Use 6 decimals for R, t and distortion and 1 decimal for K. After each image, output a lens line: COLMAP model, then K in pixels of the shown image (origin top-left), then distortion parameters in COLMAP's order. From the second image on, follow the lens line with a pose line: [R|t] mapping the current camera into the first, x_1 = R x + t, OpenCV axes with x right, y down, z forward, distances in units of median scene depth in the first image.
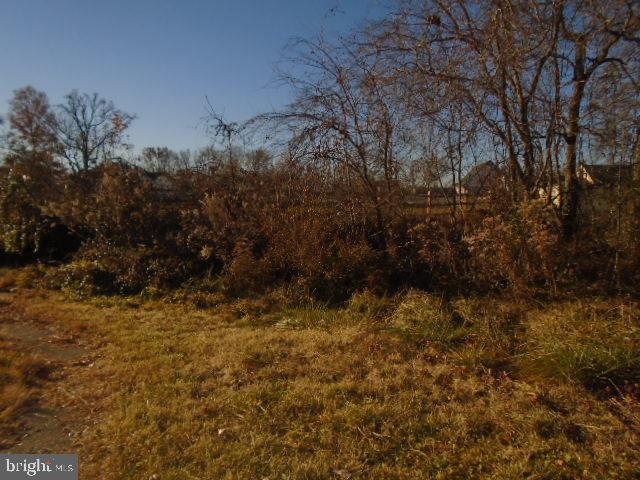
lens RADIAL K [[494.9, 0, 319.6], [0, 494.9, 239.9], [0, 0, 1]] dist [0.002433, -0.000780]
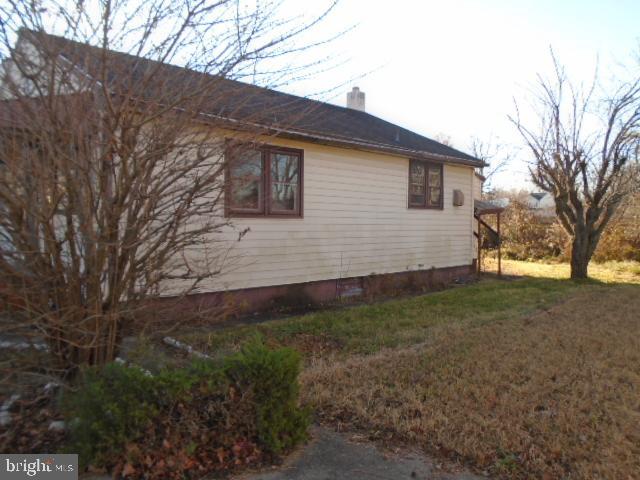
lens RADIAL K [[494.9, 0, 319.7], [0, 494.9, 238.6], [0, 0, 1]] dist [0.002433, -0.000780]
pose [[0.740445, 0.033419, -0.671285, 0.569277], [-0.056440, 0.998327, -0.012554, 0.083260], [0.669743, 0.047183, 0.741093, -1.633946]]
